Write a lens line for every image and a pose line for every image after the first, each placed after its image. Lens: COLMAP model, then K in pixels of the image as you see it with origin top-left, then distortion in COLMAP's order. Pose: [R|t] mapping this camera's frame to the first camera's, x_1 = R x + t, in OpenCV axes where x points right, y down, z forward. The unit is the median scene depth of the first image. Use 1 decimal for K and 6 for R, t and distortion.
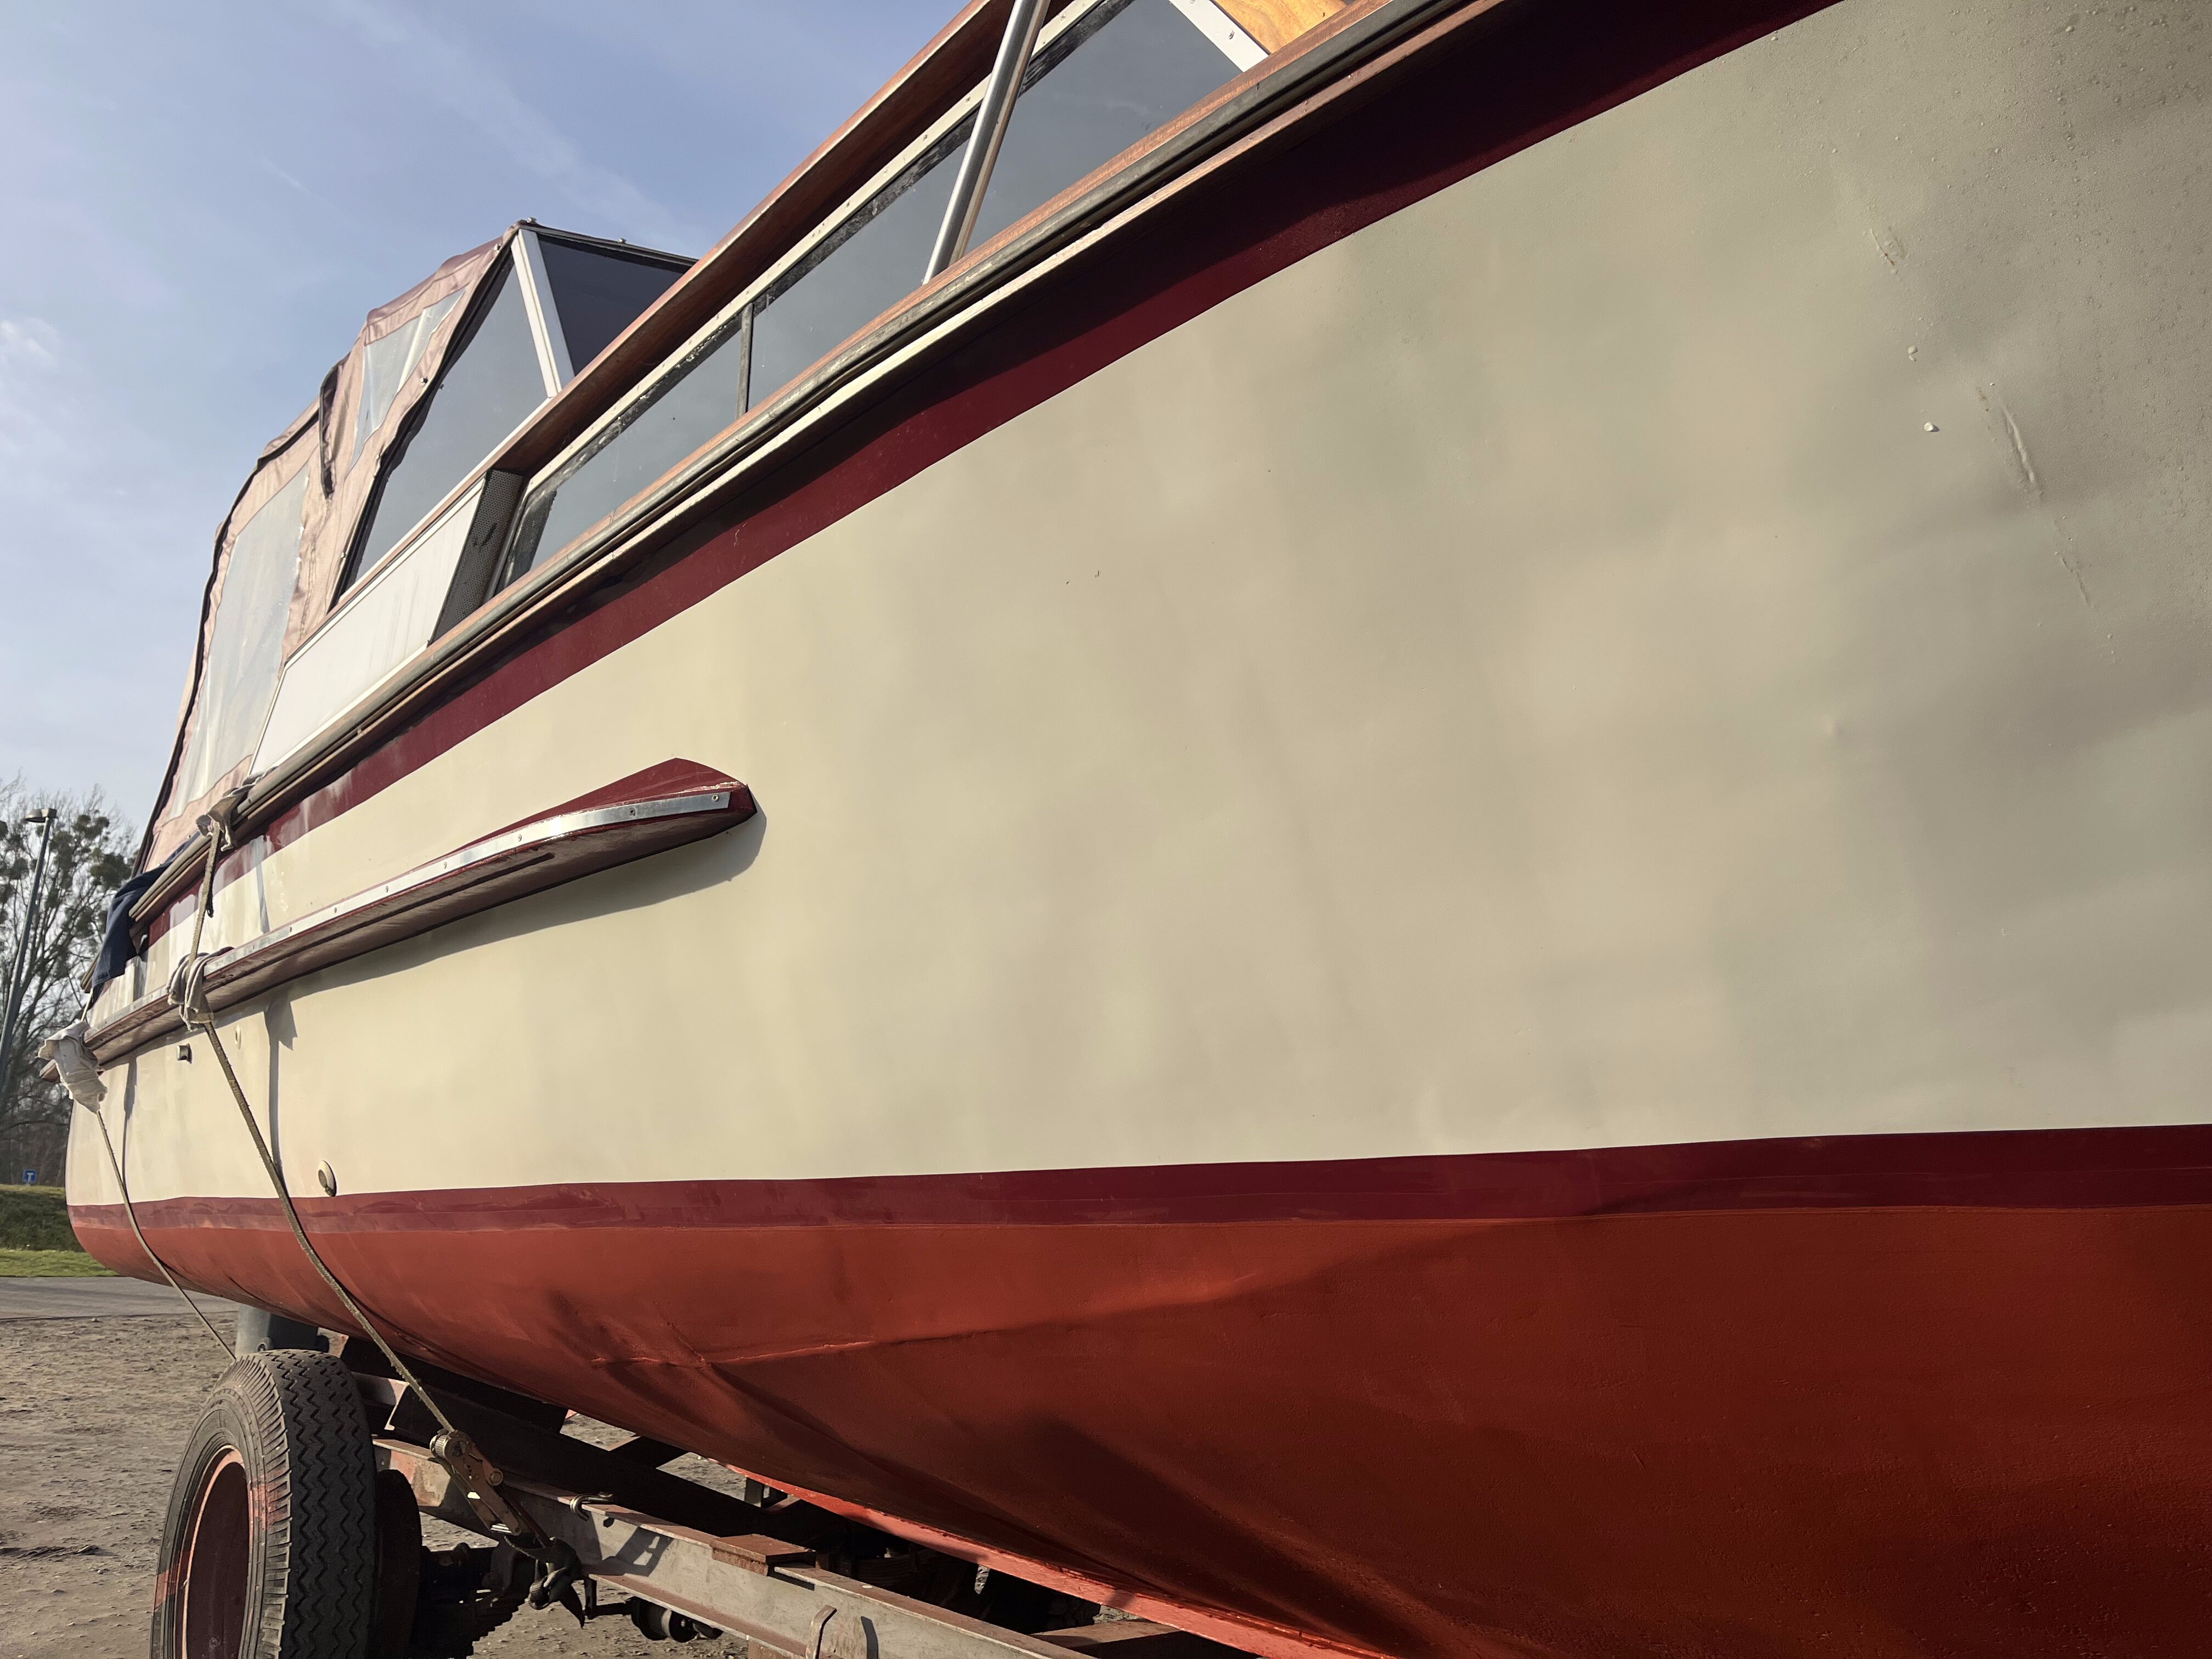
lens RADIAL K [[1683.6, 0, 1092.3], [0, 1683.6, 840.3], [0, 0, 1]] dist [0.073737, -0.104951]
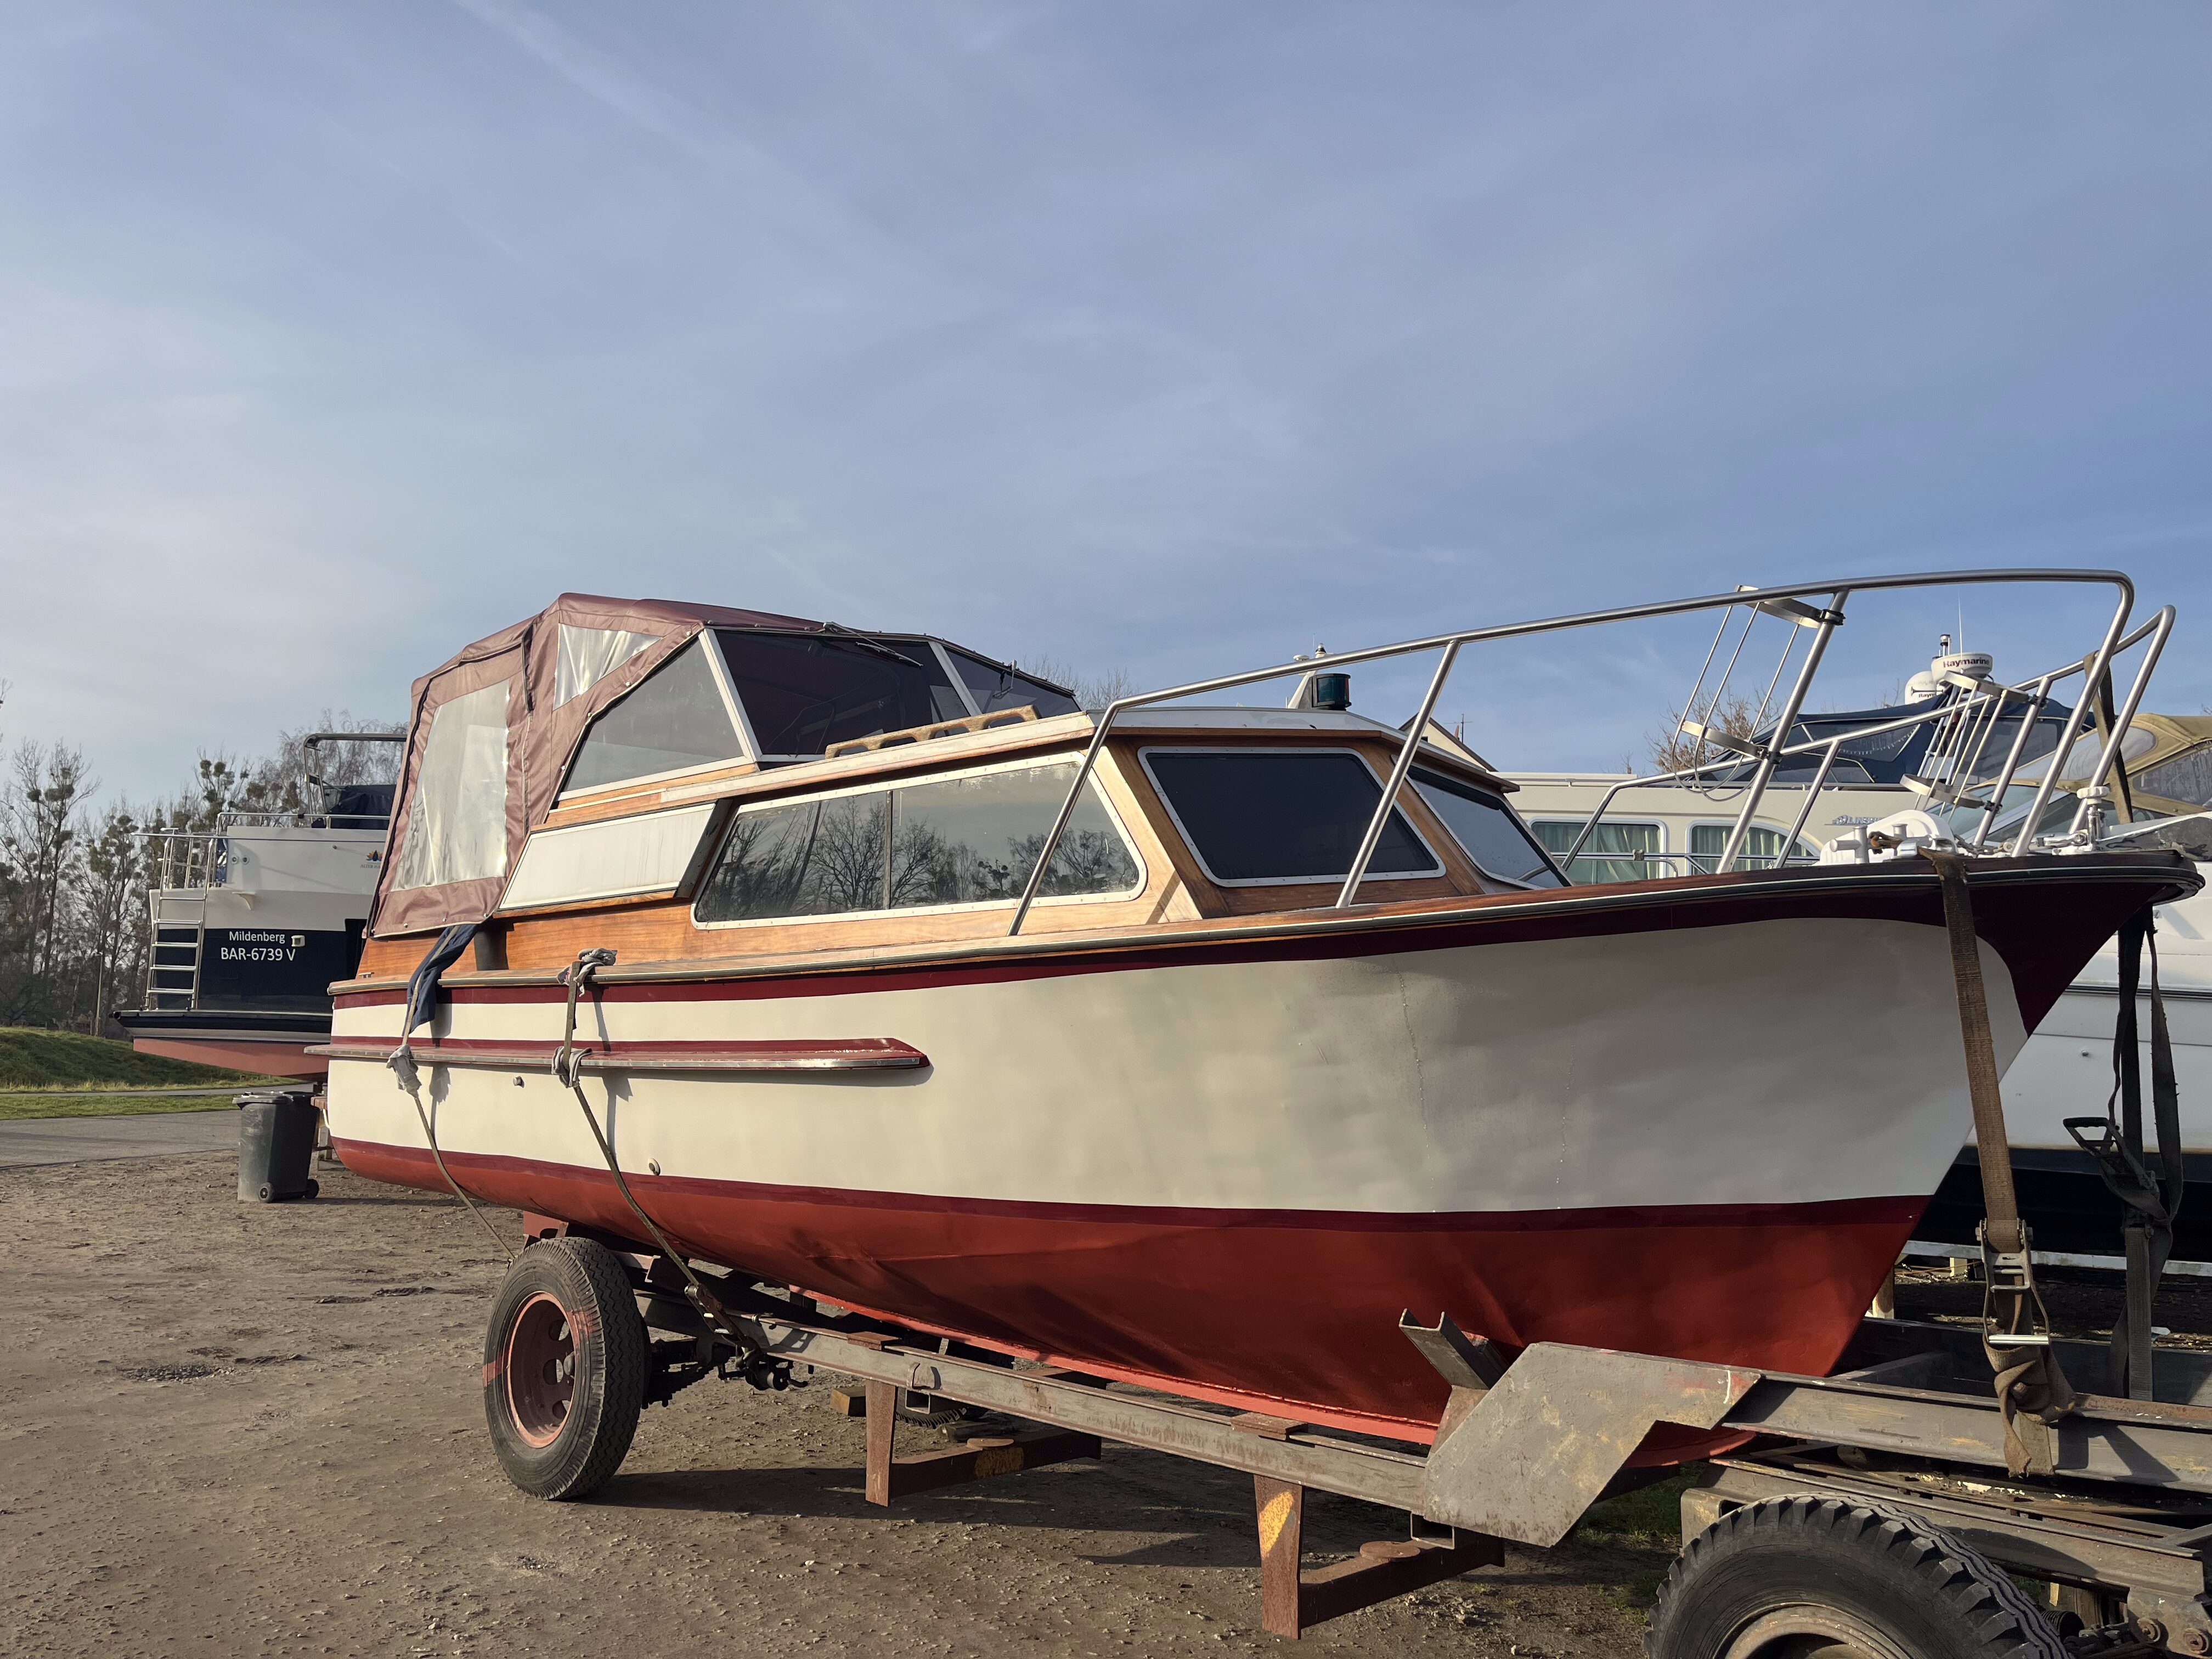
lens RADIAL K [[1674.0, 0, 1104.5], [0, 1674.0, 833.5], [0, 0, 1]] dist [0.062722, -0.078794]
pose [[0.994400, 0.003238, 0.105631, -0.106810], [-0.014658, 0.994096, 0.107513, -0.341978], [-0.104660, -0.108459, 0.988576, -0.808790]]
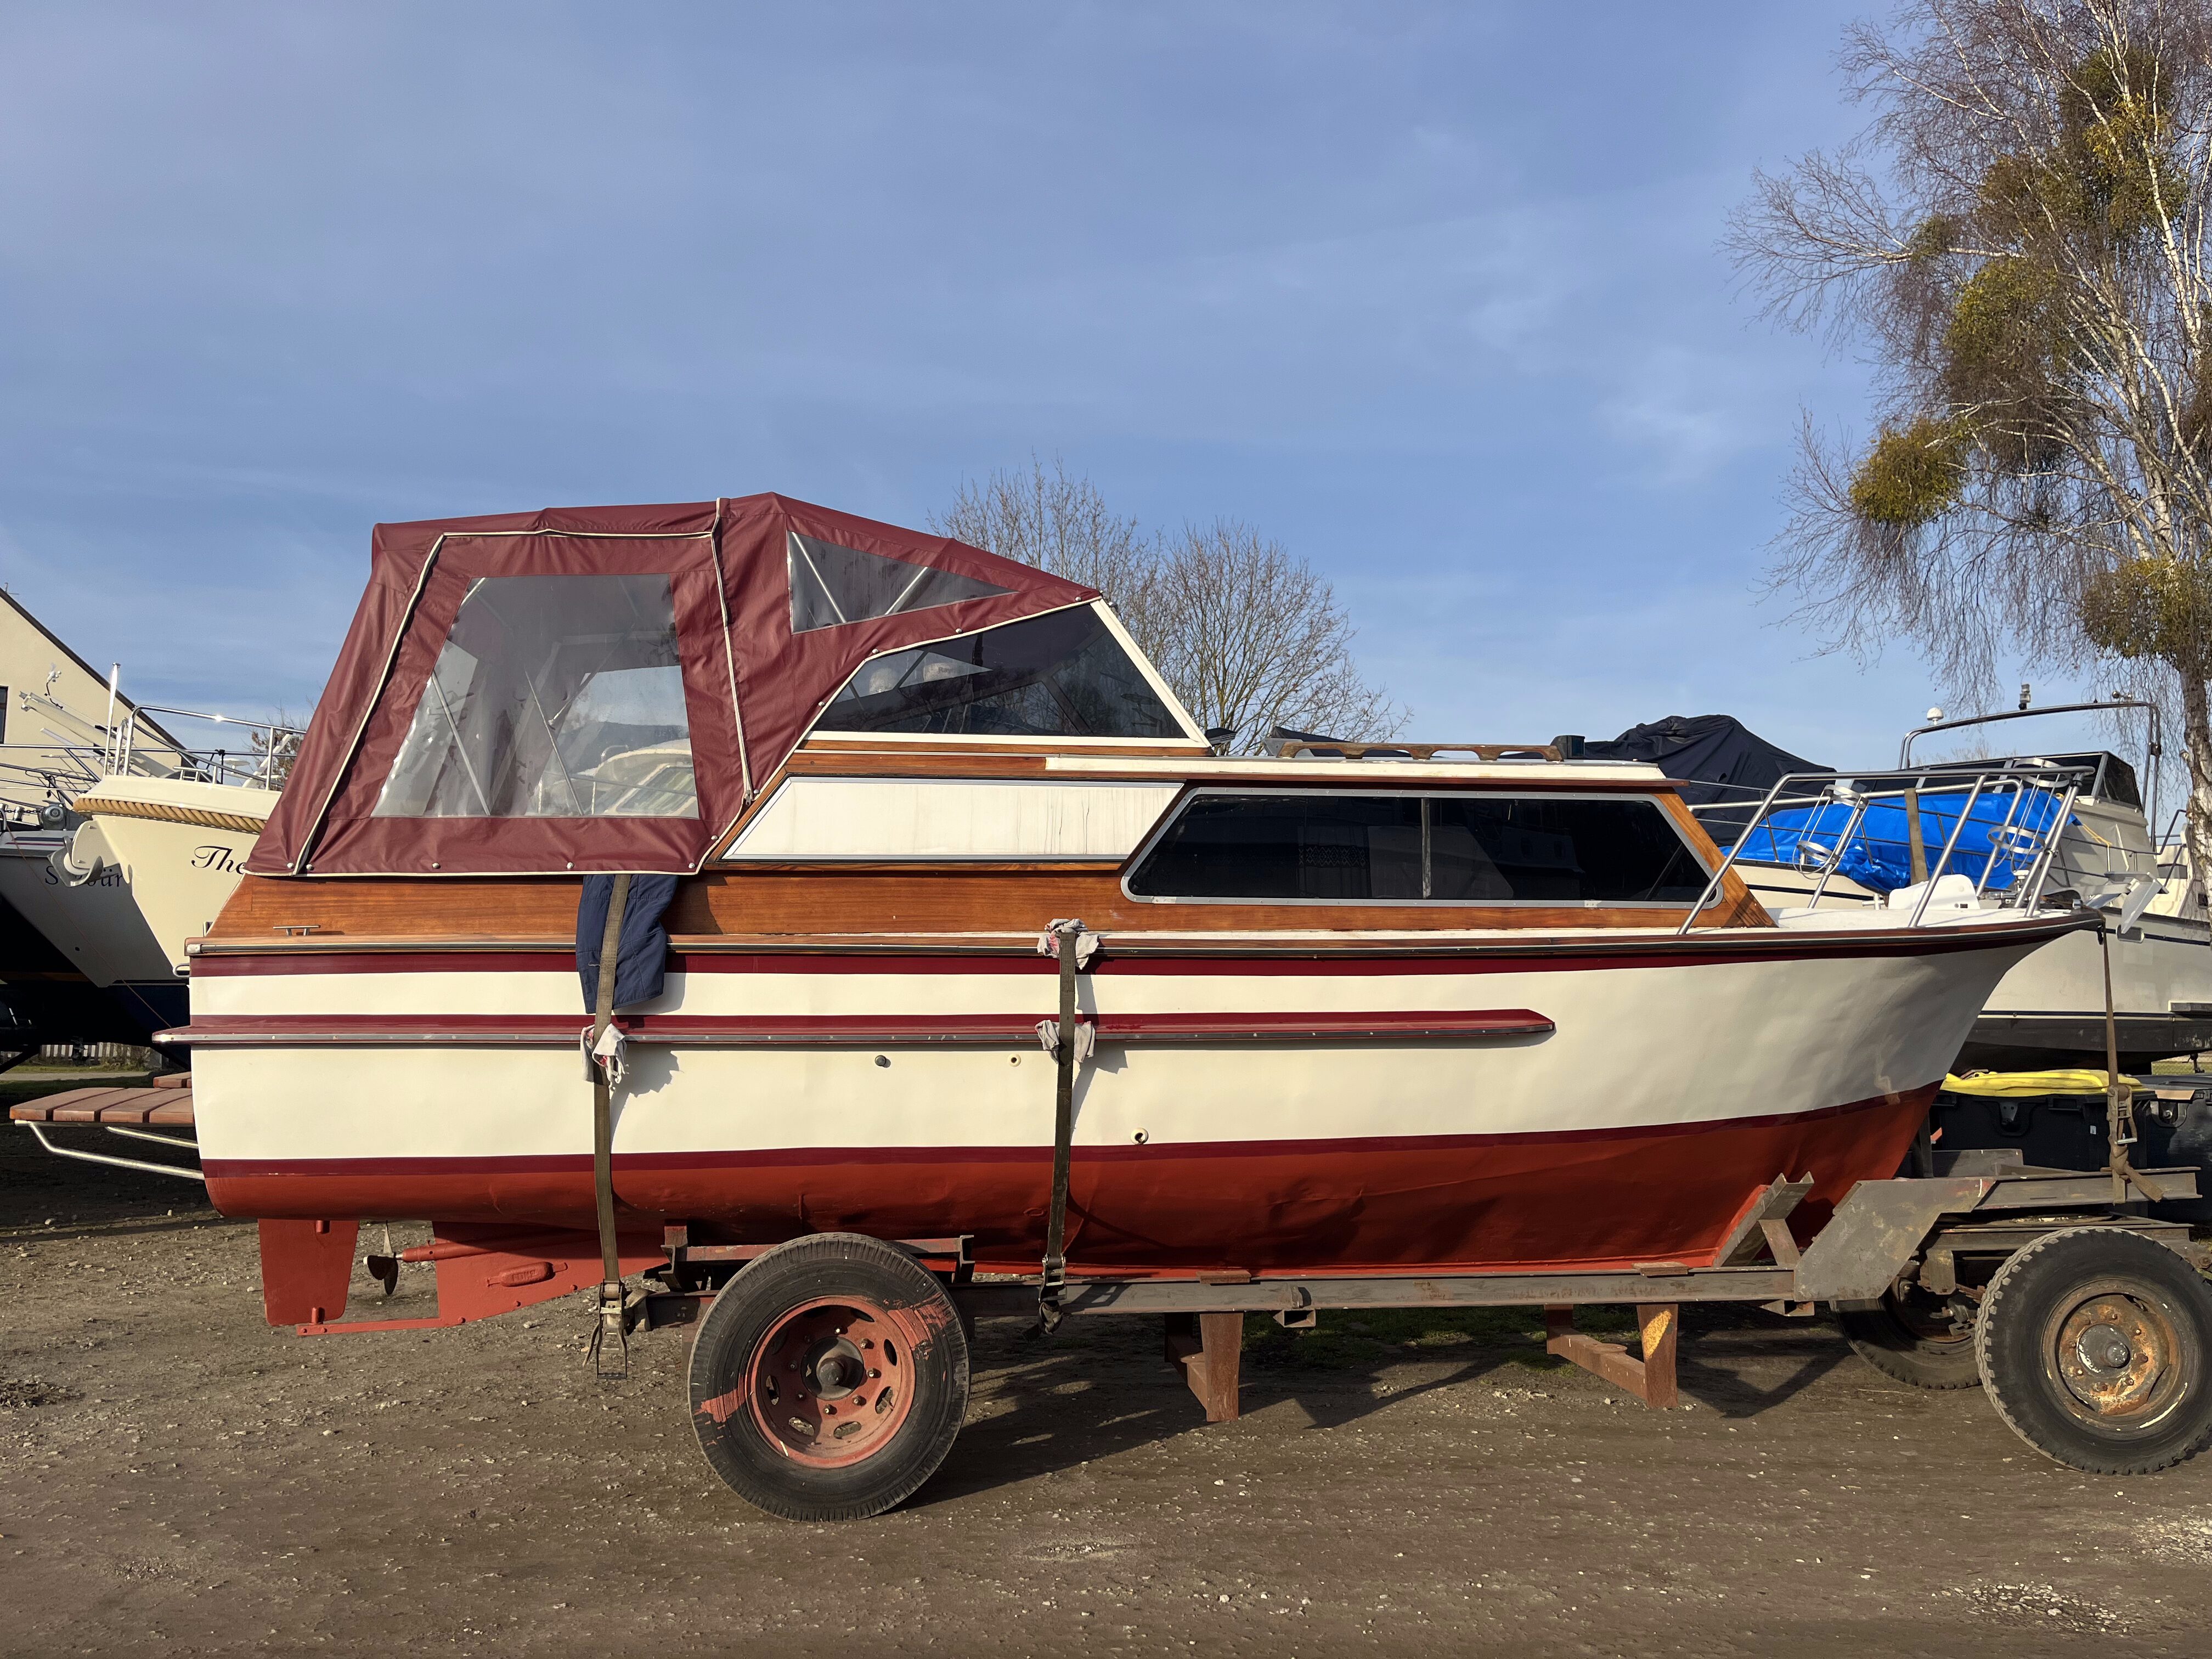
lens RADIAL K [[1674.0, 0, 1104.5], [0, 1674.0, 833.5], [0, 0, 1]] dist [0.062722, -0.078794]
pose [[0.532056, 0.049830, 0.845242, -1.807380], [-0.182398, 0.981574, 0.056946, -0.219037], [-0.826830, -0.184469, 0.531341, 0.026215]]
